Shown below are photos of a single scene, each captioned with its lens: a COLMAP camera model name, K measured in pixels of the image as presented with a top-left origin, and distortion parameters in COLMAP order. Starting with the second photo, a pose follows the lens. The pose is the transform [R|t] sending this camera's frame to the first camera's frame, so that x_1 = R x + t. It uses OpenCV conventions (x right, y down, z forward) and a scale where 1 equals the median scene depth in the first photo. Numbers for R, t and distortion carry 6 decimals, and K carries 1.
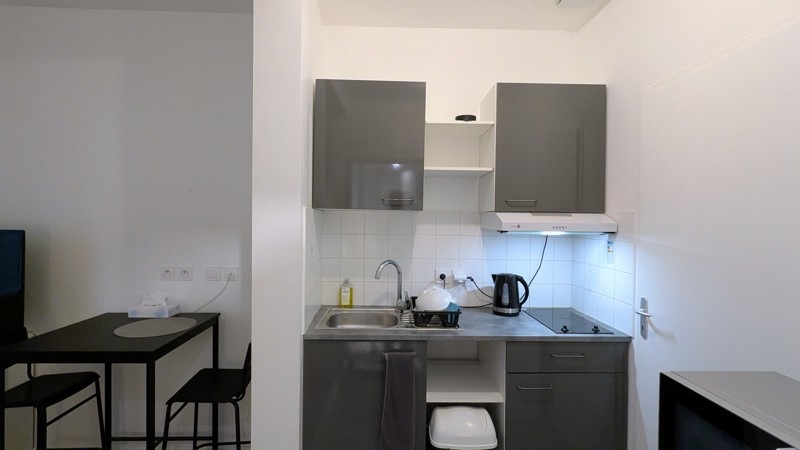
lens RADIAL K [[374.2, 0, 400.0], [0, 374.2, 225.0], [0, 0, 1]] dist [0.000513, 0.000101]
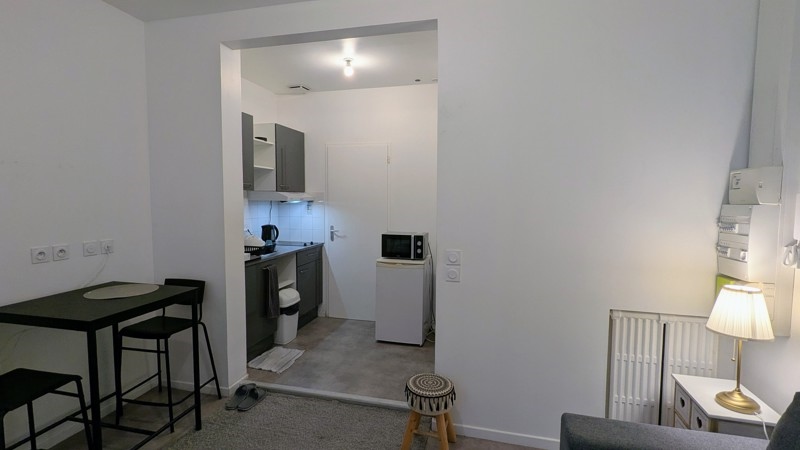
lens RADIAL K [[374.2, 0, 400.0], [0, 374.2, 225.0], [0, 0, 1]] dist [0.000513, 0.000101]
pose [[0.257458, -0.082357, 0.962773, -1.464733], [0.007236, 0.996498, 0.083307, -0.018800], [-0.966262, -0.014481, 0.257152, -0.109279]]
